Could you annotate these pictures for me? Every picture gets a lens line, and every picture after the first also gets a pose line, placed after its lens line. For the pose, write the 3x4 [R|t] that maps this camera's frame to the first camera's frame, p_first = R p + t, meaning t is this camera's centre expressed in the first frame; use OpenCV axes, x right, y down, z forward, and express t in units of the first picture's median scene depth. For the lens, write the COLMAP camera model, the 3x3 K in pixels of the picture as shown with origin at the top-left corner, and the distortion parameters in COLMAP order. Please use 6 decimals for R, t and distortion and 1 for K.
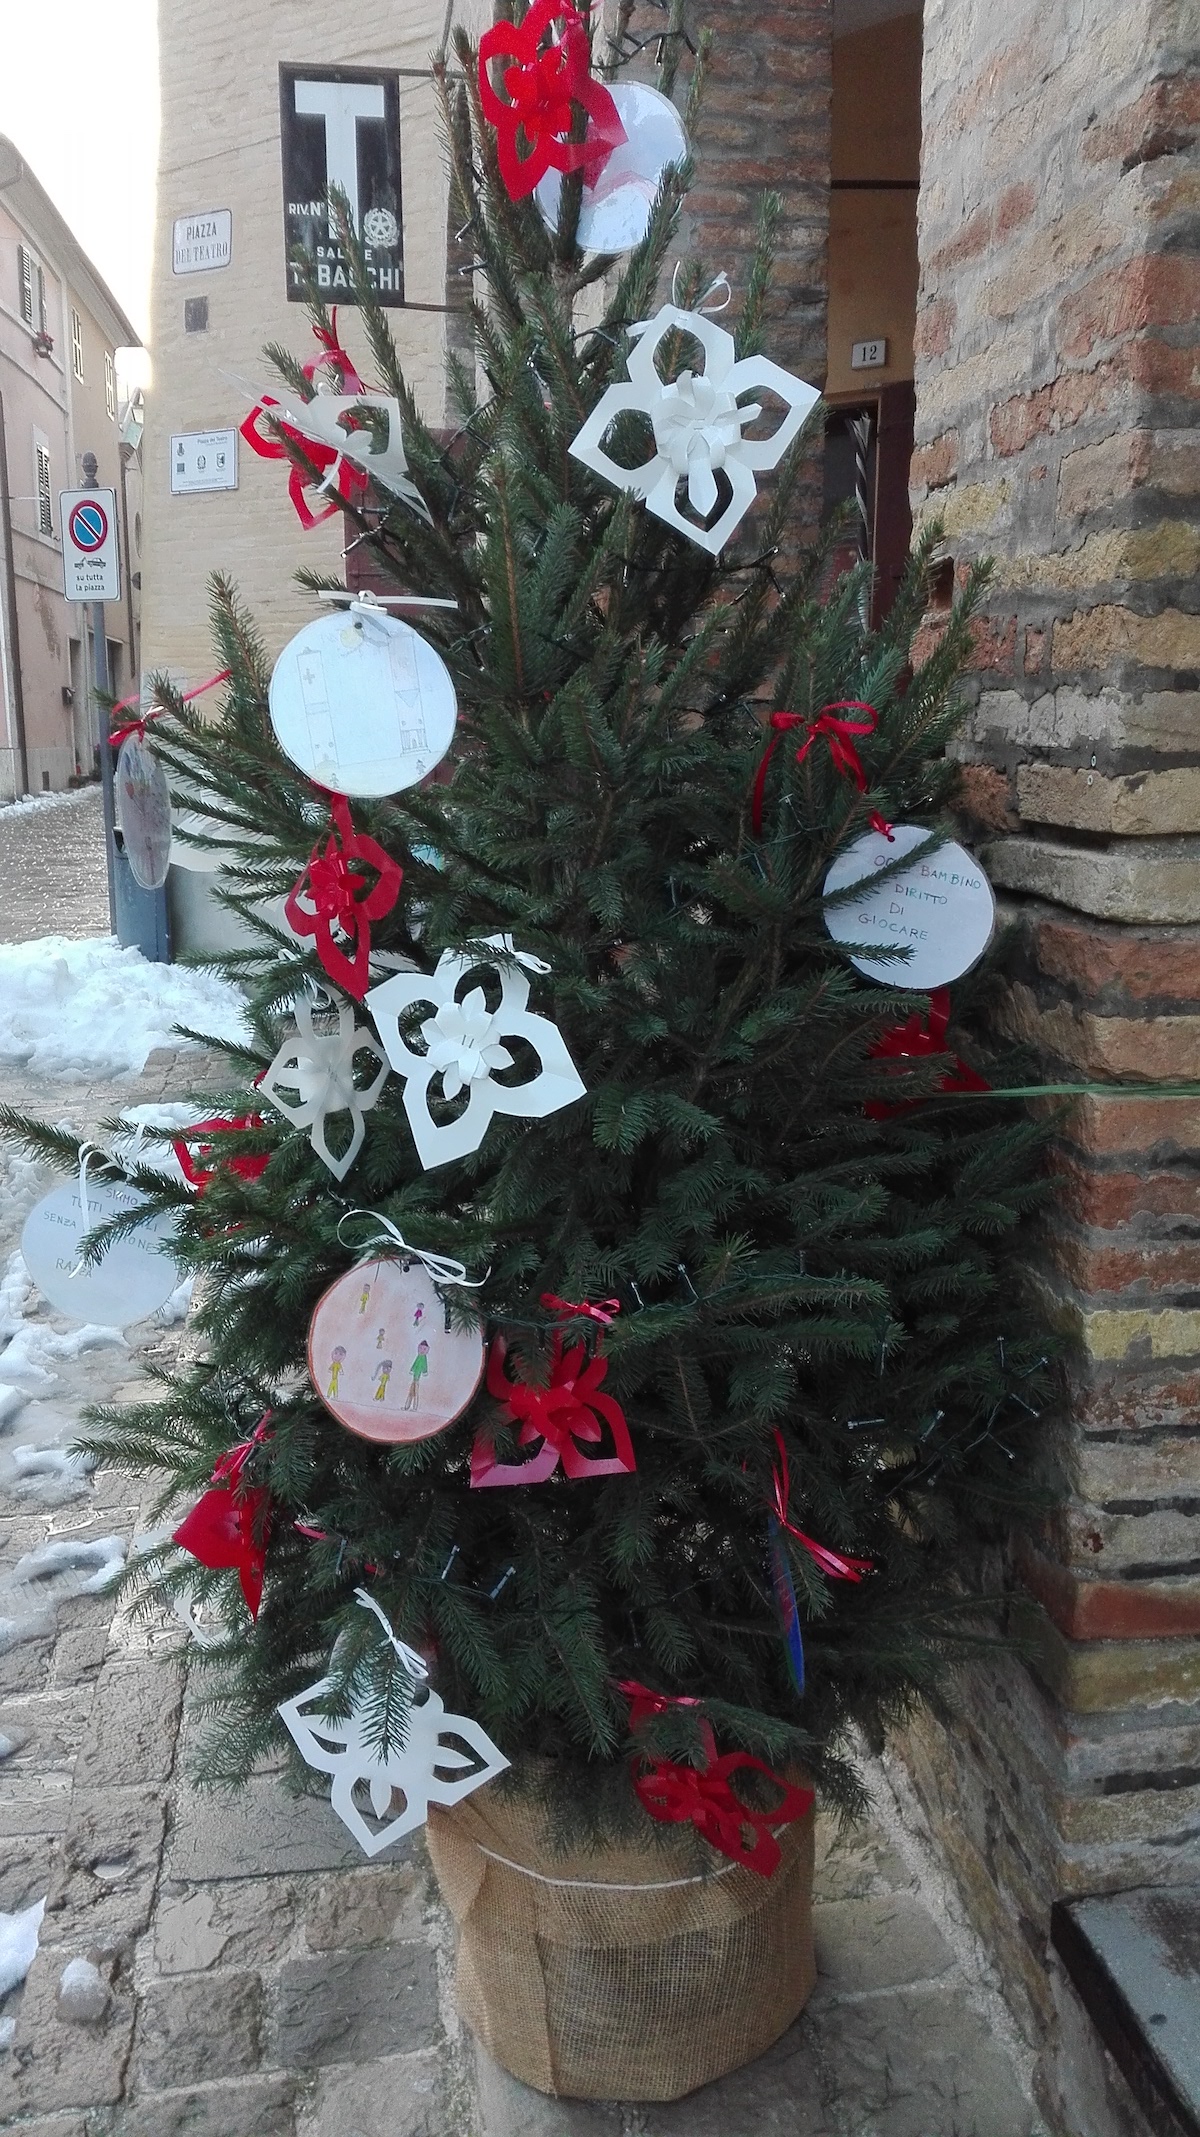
lens RADIAL K [[1778.0, 0, 600.0], [0, 1778.0, 1068.5], [0, 0, 1]] dist [0.150335, -0.280780]
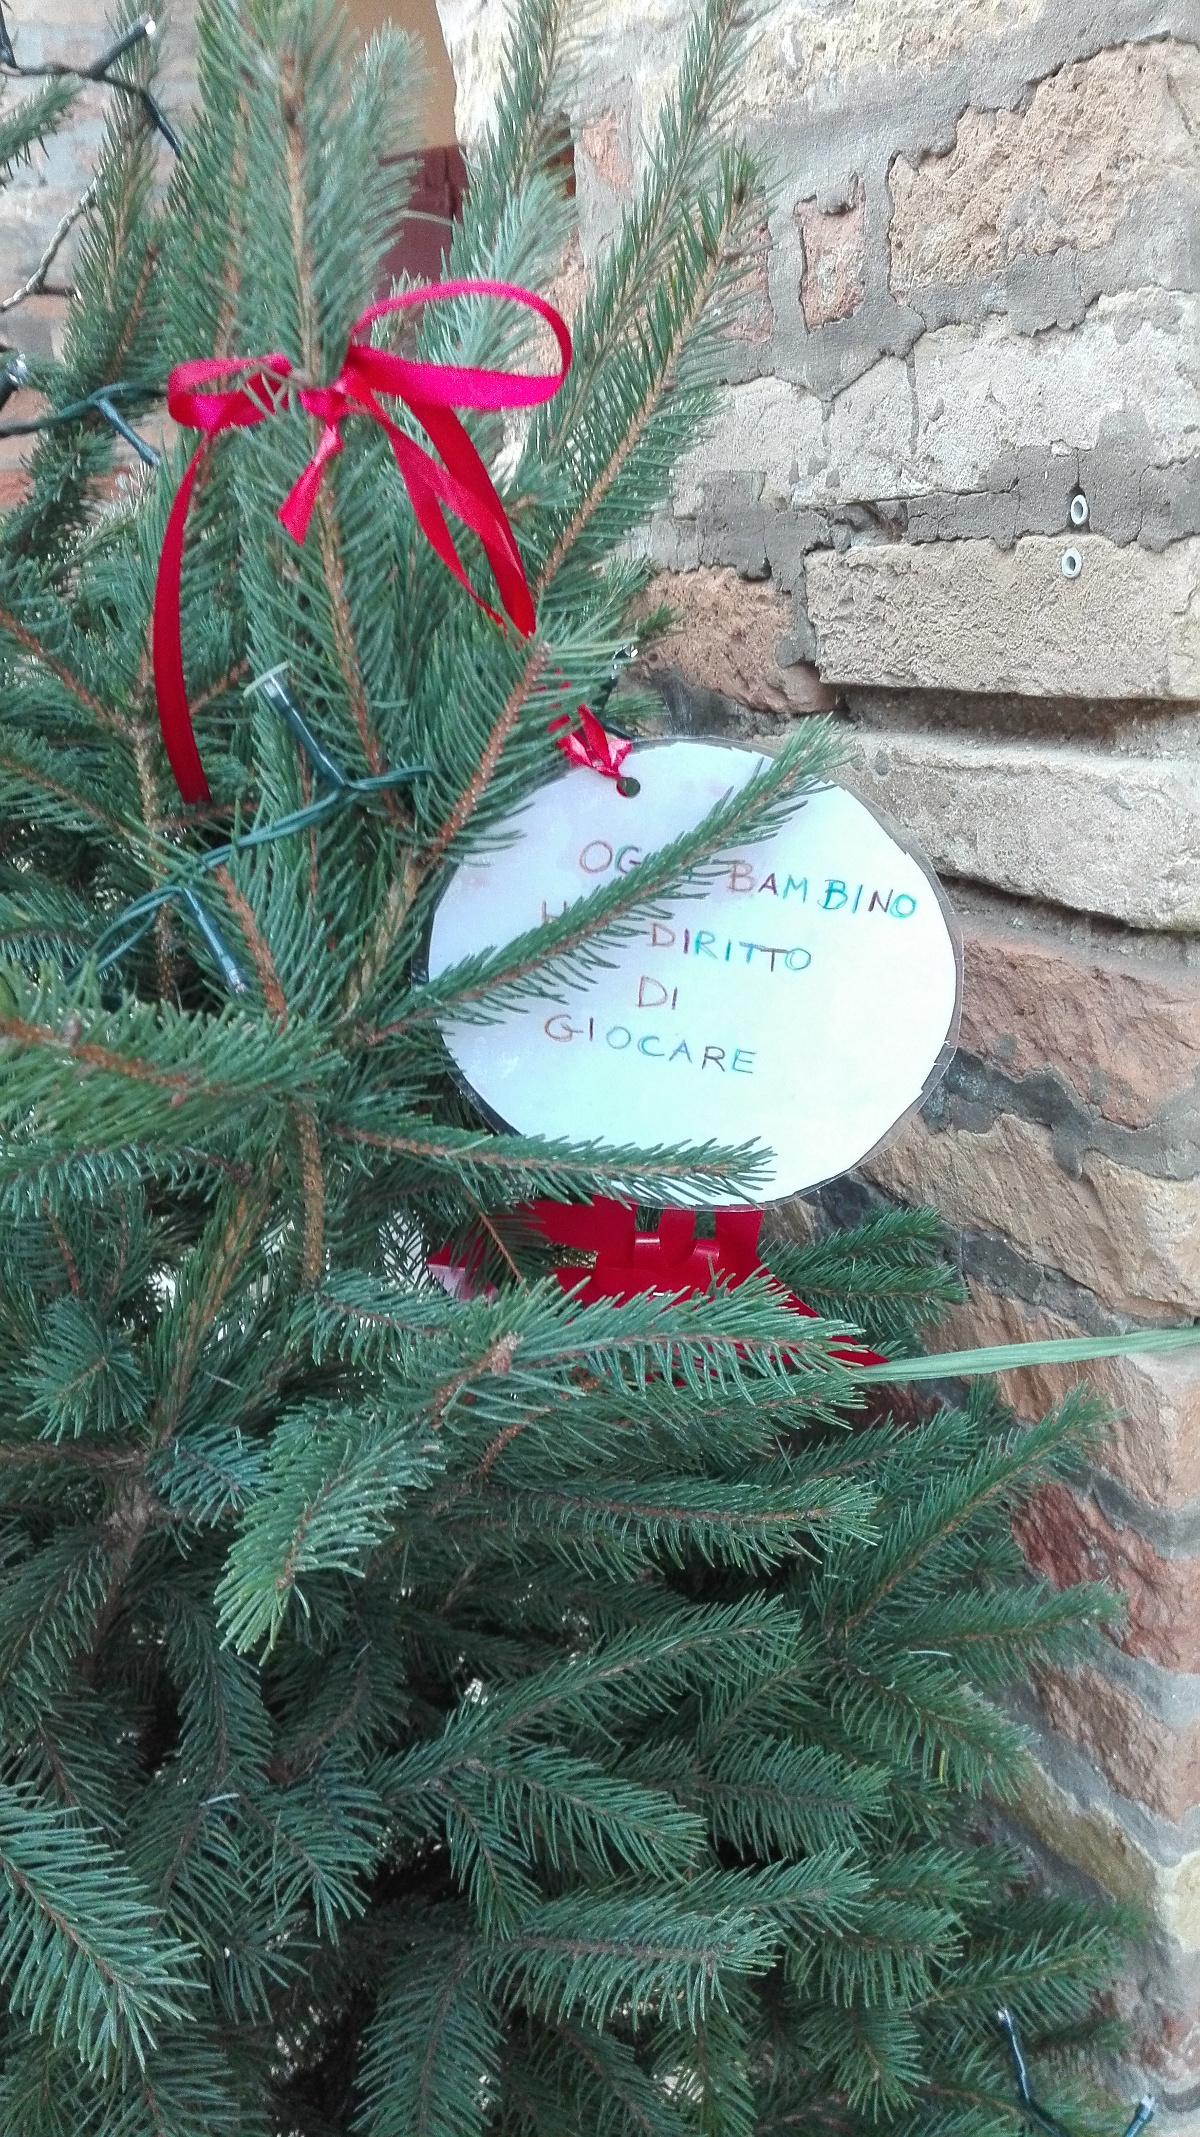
lens RADIAL K [[1778.0, 0, 600.0], [0, 1778.0, 1068.5], [0, 0, 1]] dist [0.150335, -0.280780]
pose [[0.959278, -0.141142, 0.244672, 0.069863], [0.123875, 0.988680, 0.084657, -0.098890], [-0.253851, -0.050901, 0.965903, 0.648021]]
